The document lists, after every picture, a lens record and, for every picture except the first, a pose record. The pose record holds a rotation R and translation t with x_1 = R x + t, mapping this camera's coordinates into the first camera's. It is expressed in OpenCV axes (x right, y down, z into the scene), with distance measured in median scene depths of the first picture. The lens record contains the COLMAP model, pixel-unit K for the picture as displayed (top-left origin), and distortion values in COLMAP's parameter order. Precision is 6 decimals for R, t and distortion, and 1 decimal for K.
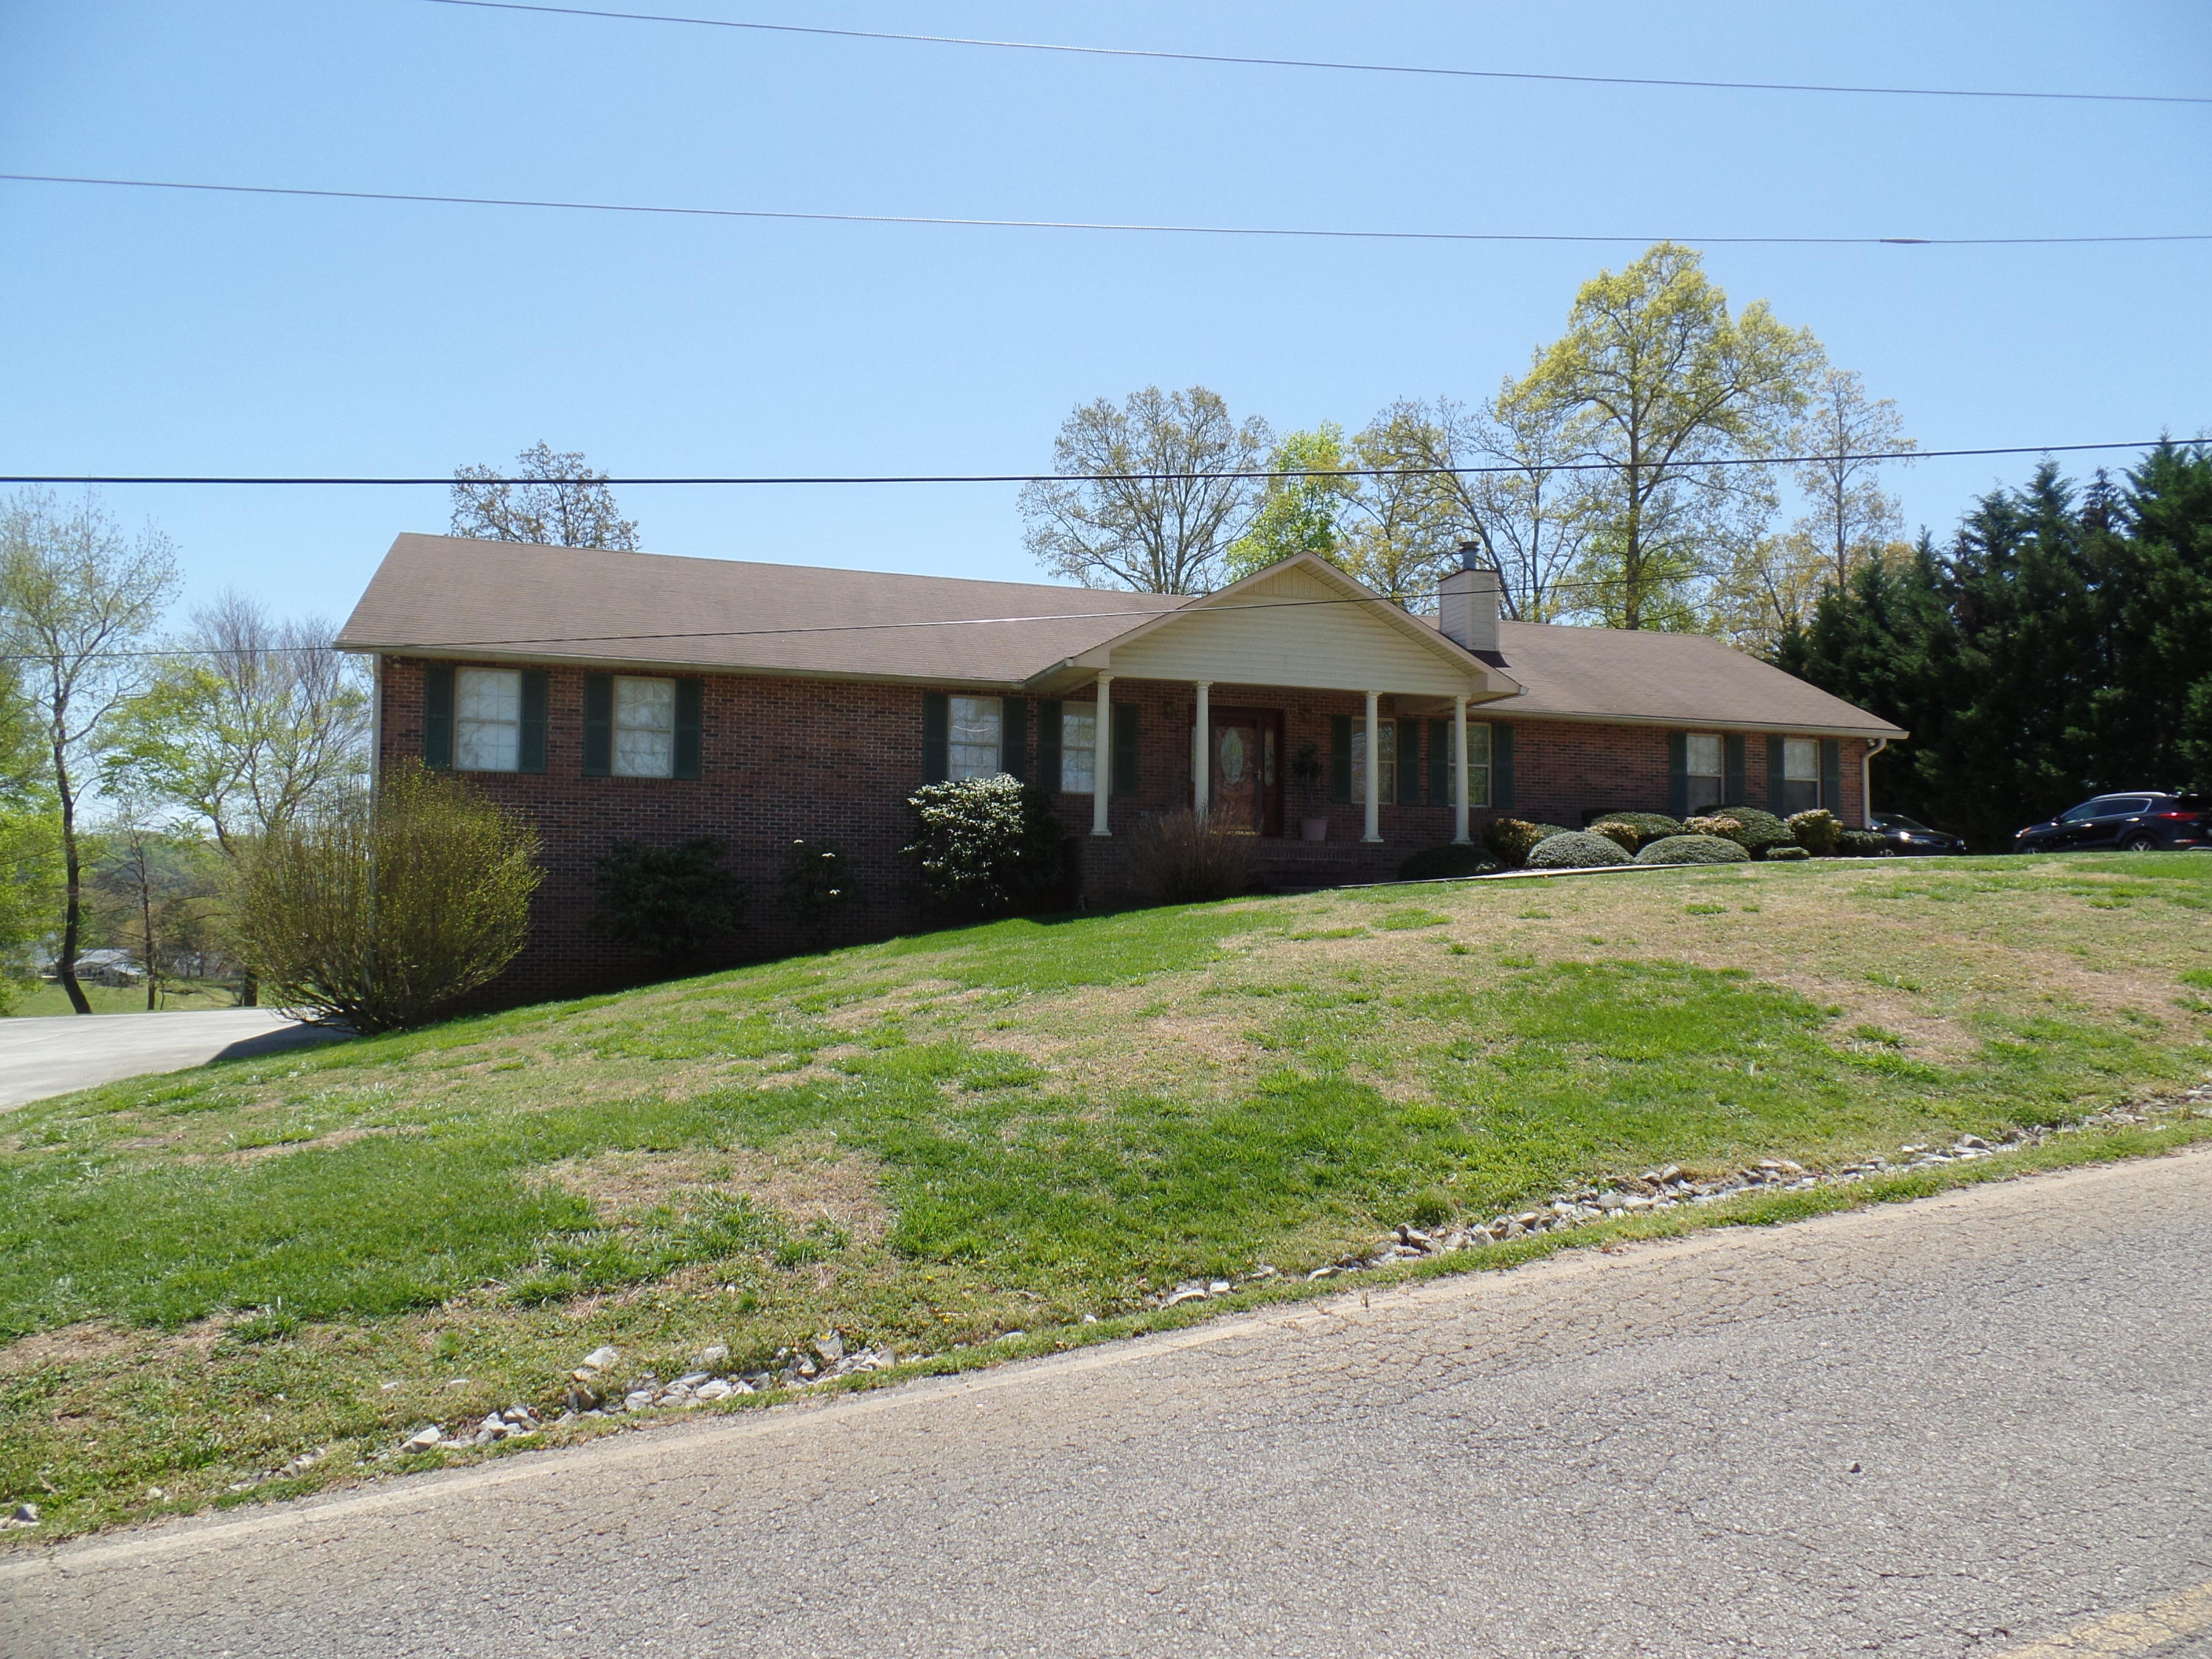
lens RADIAL K [[1485.5, 0, 1109.8], [0, 1485.5, 860.5], [0, 0, 1]] dist [0.008673, -0.000059]
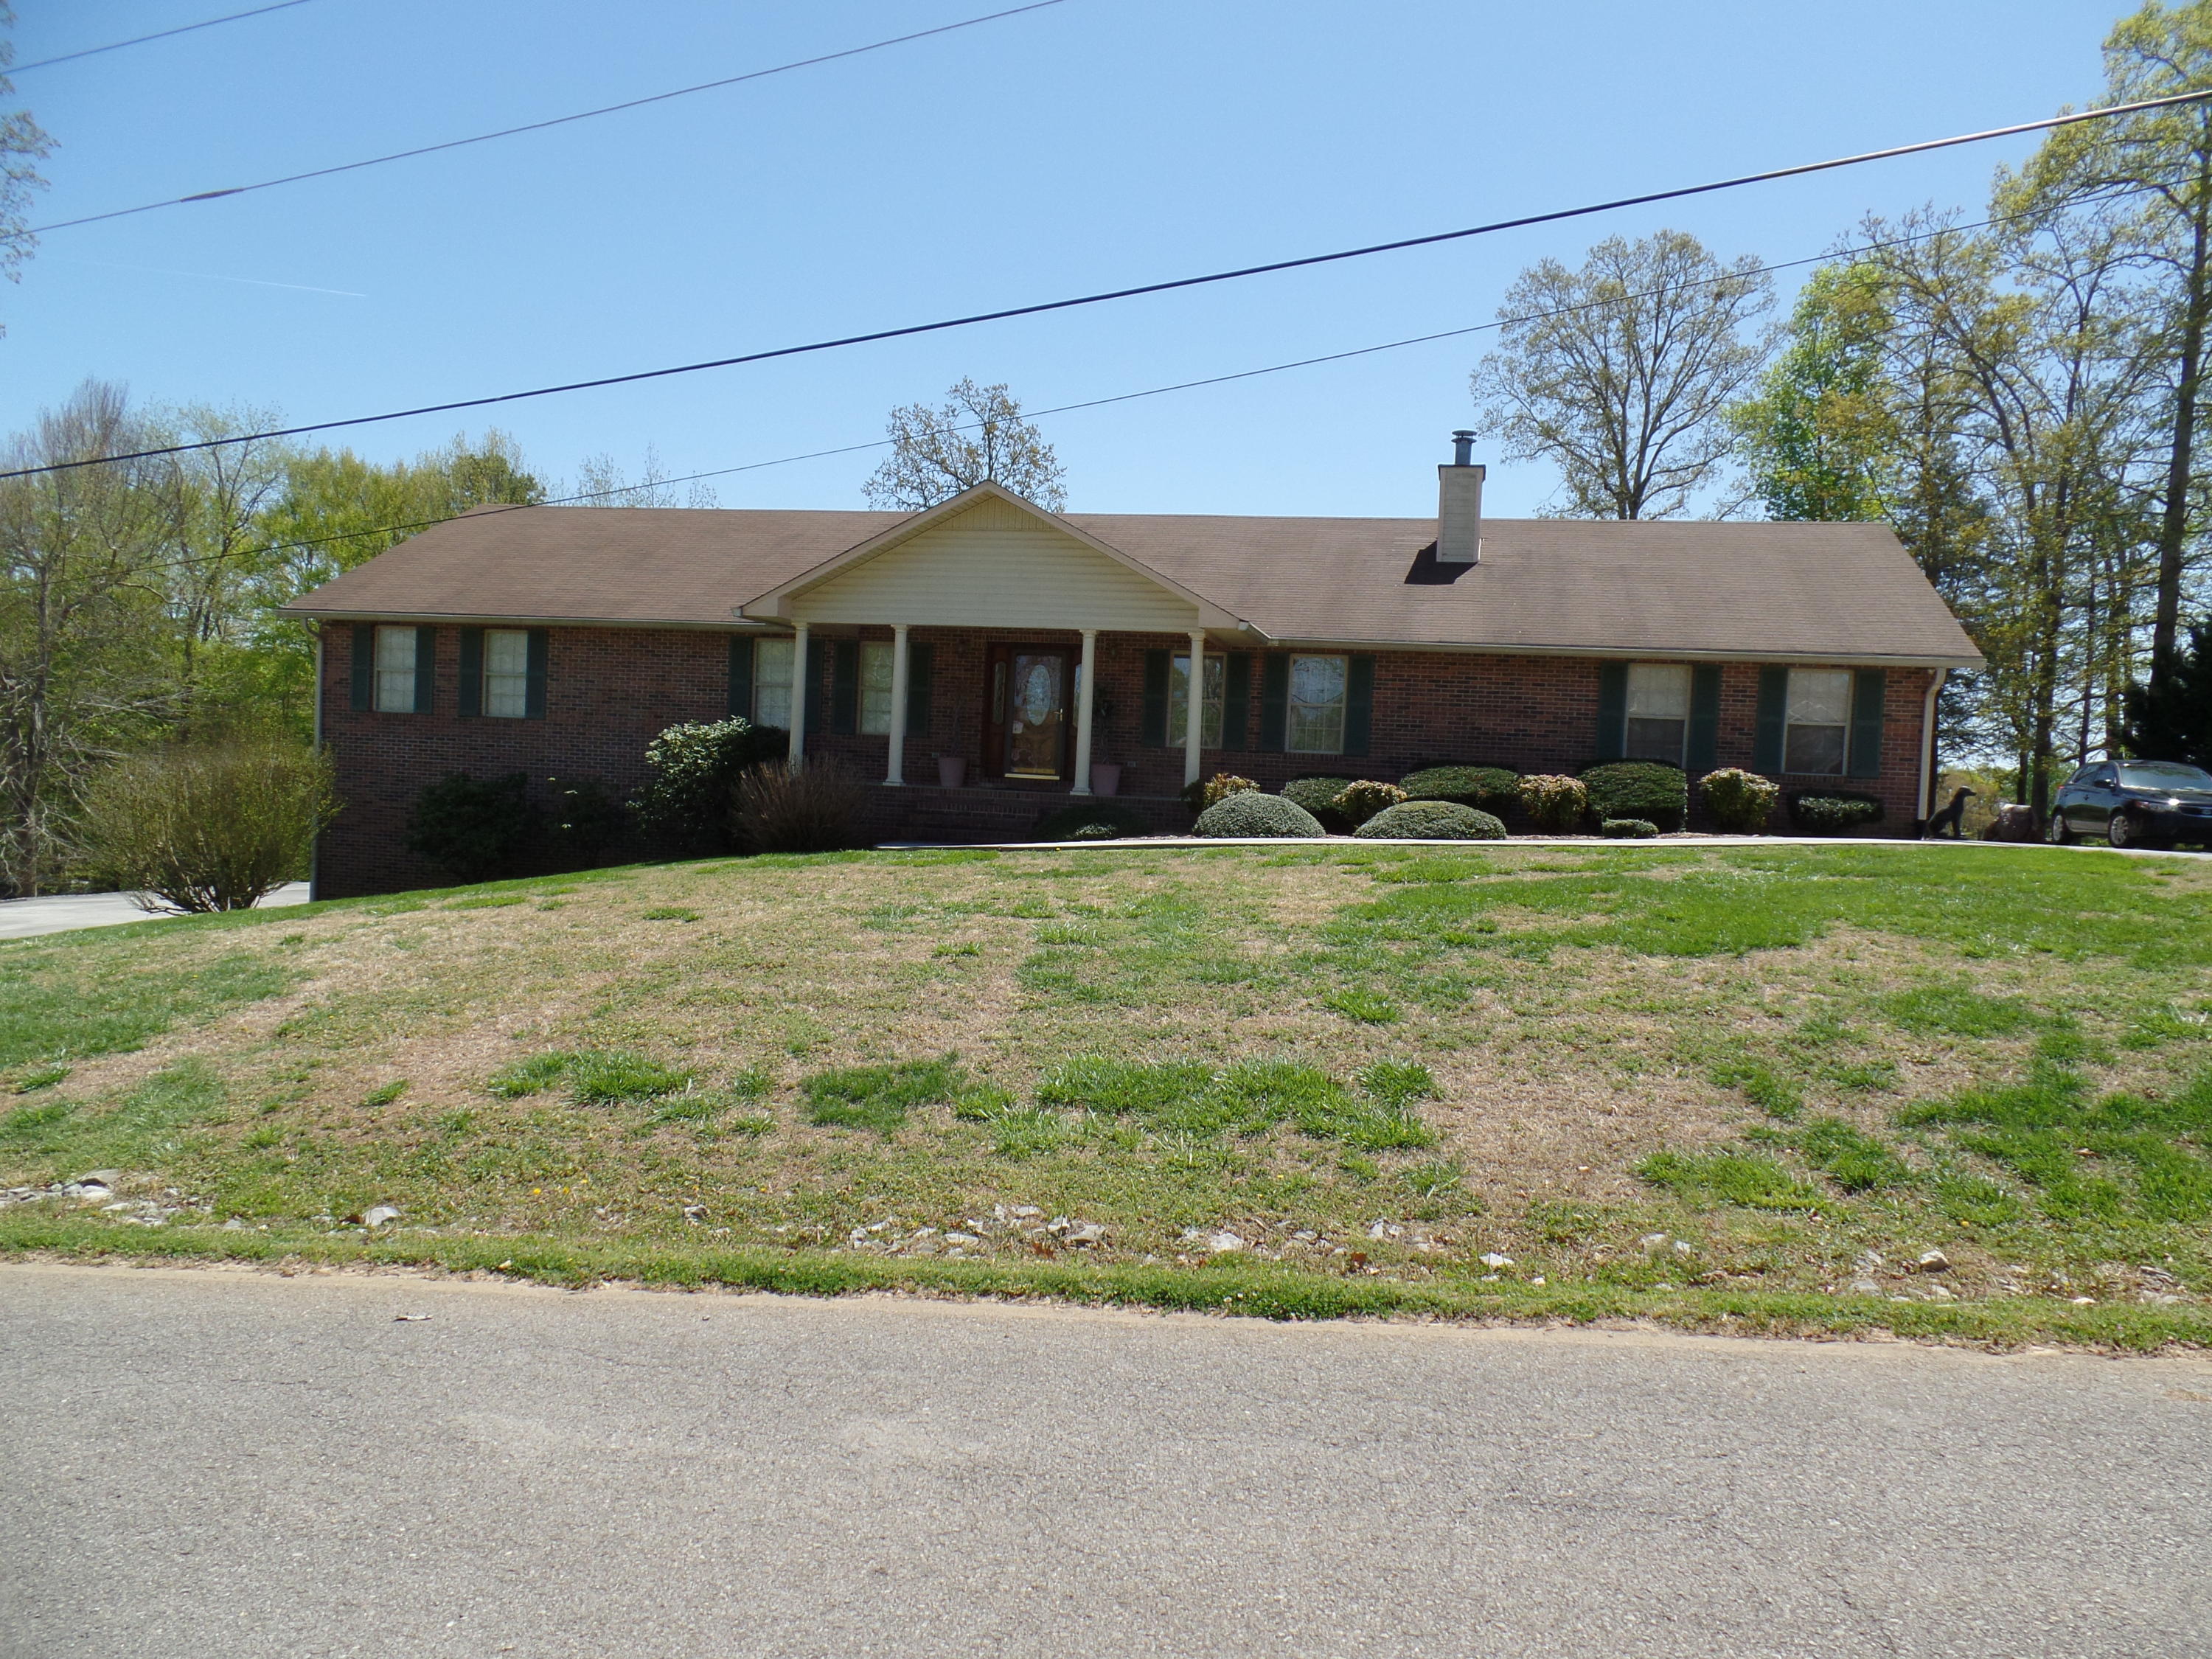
lens RADIAL K [[1508.6, 0, 1099.4], [0, 1508.6, 832.0], [0, 0, 1]] dist [-0.000271, -0.003804]
pose [[0.866405, 0.049575, -0.496876, 0.617899], [-0.023122, 0.997975, 0.059253, -0.042836], [0.498807, -0.039848, 0.865797, 0.192044]]
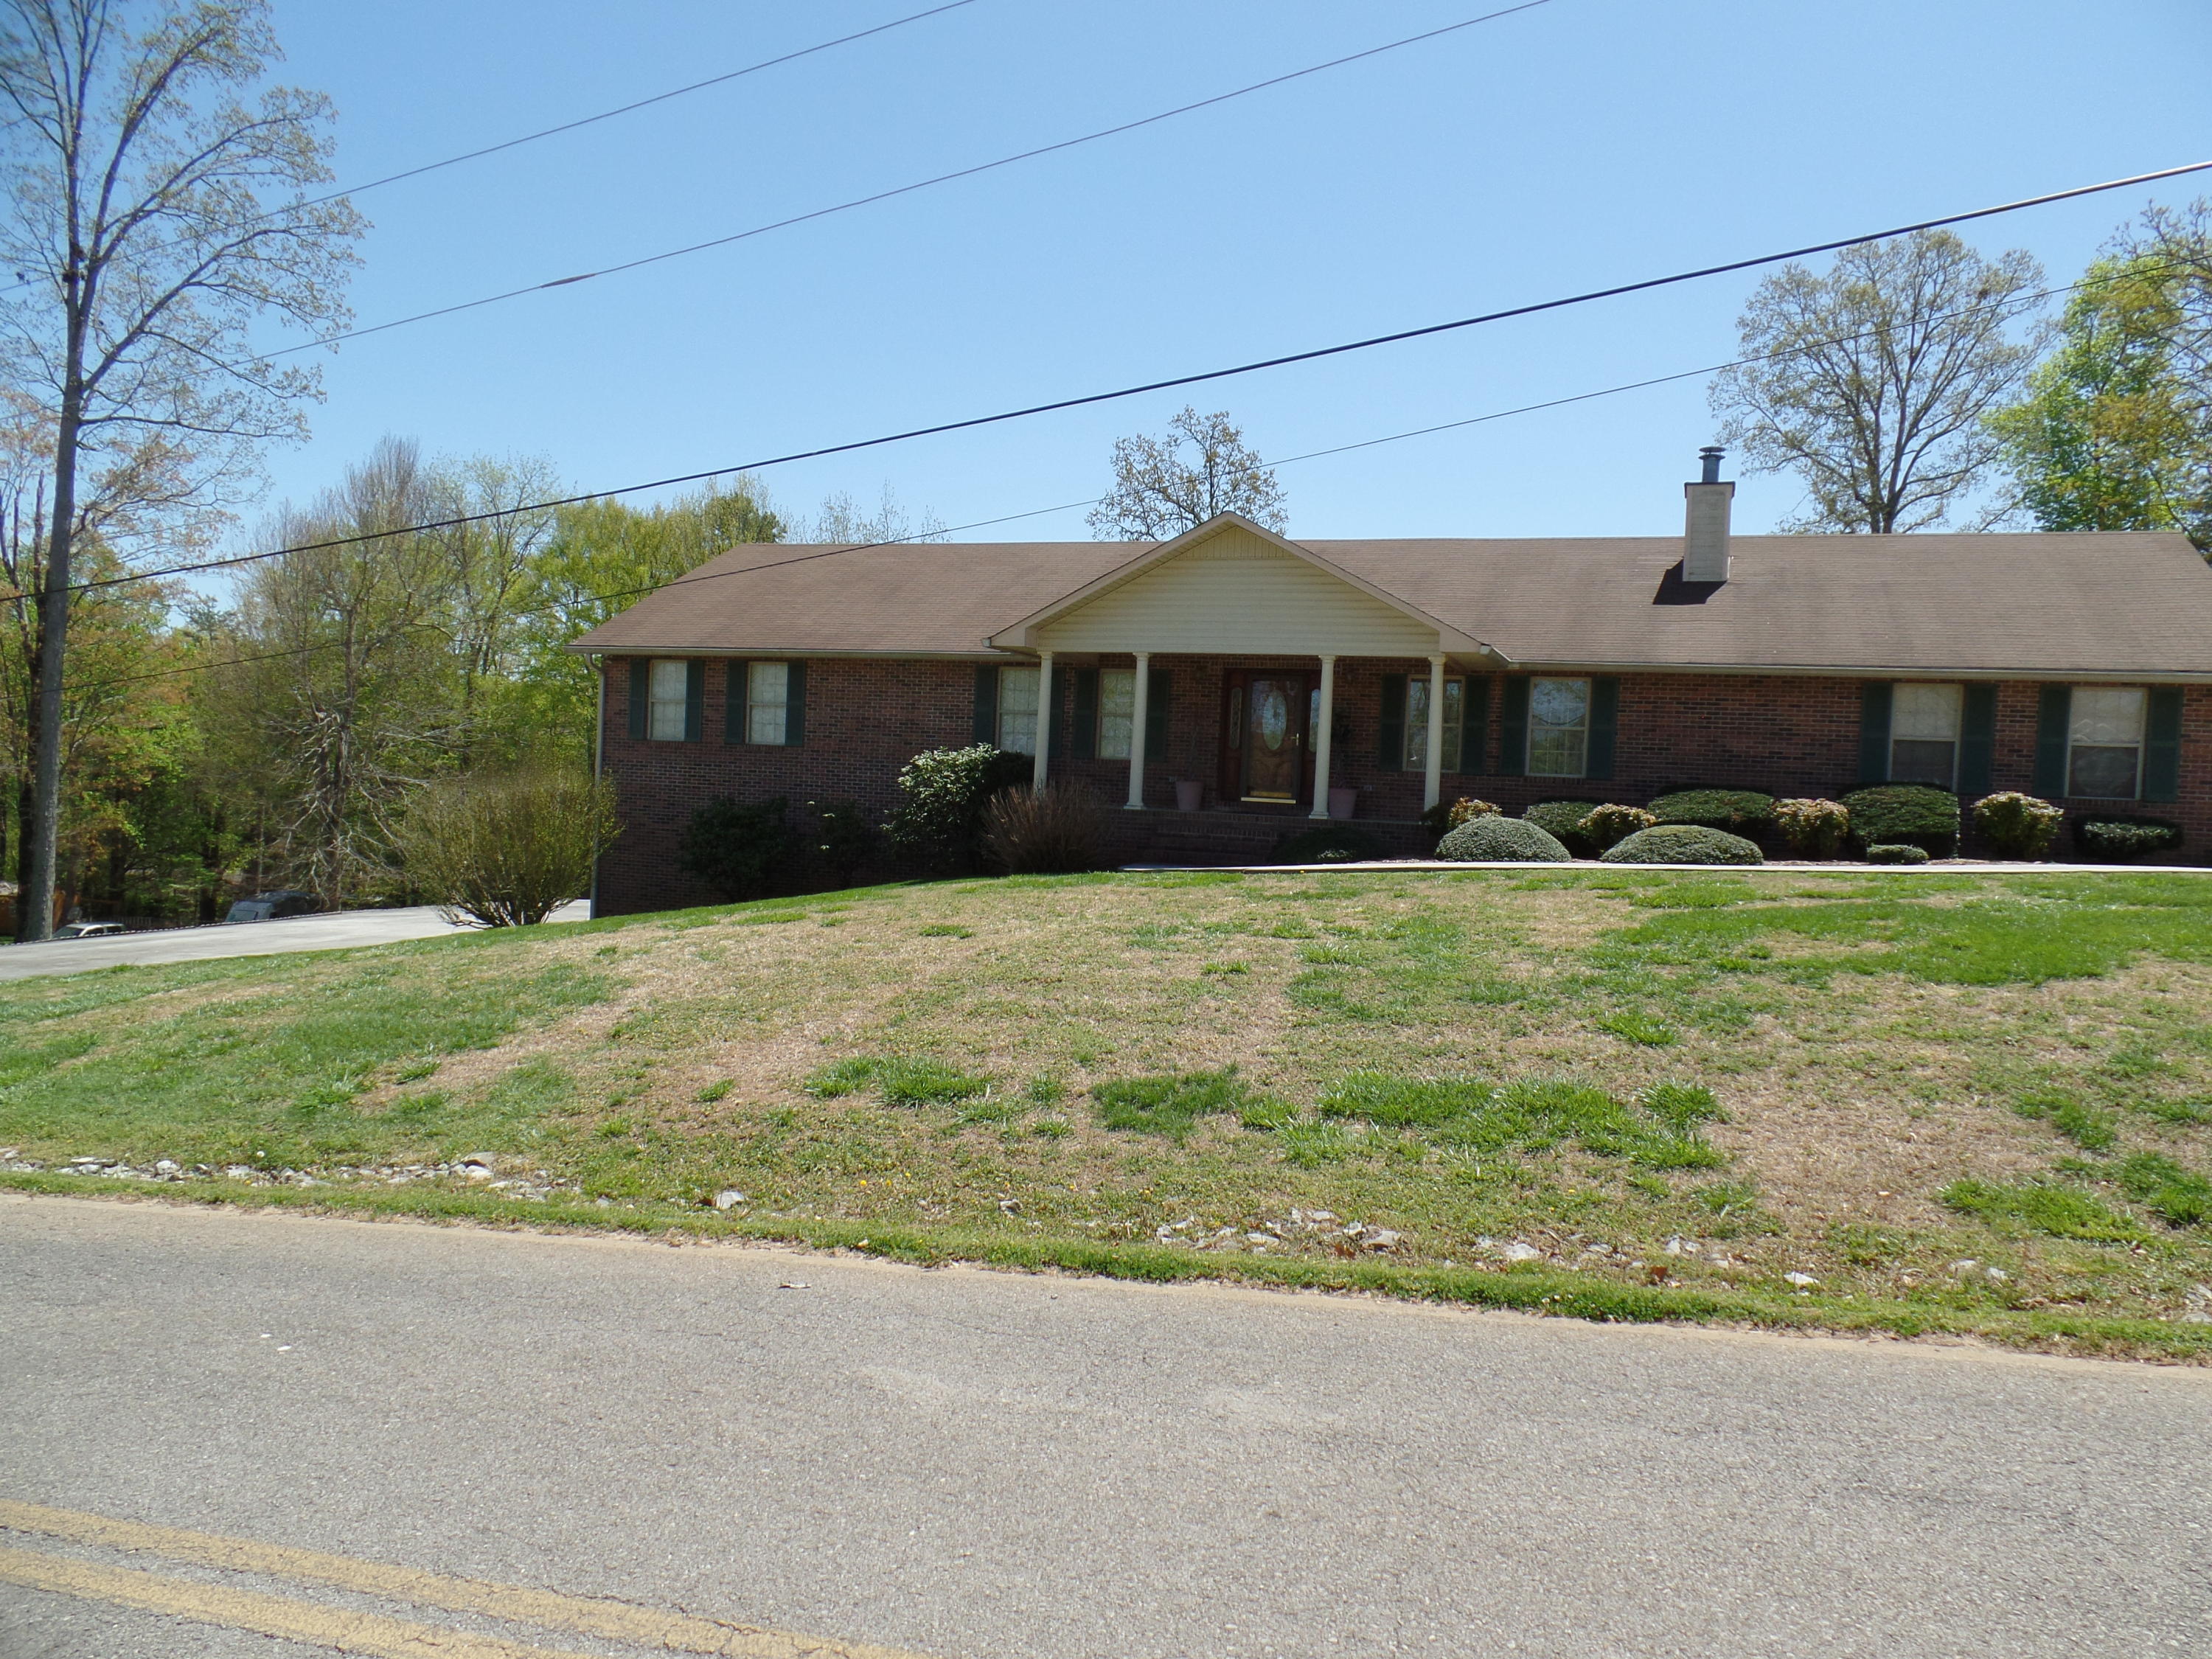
lens RADIAL K [[1506.1, 0, 1111.0], [0, 1506.1, 829.6], [0, 0, 1]] dist [0.007316, -0.010362]
pose [[0.792955, 0.042952, -0.607764, 0.613253], [-0.019573, 0.998793, 0.045050, -0.043278], [0.608966, -0.023827, 0.792839, 0.169441]]
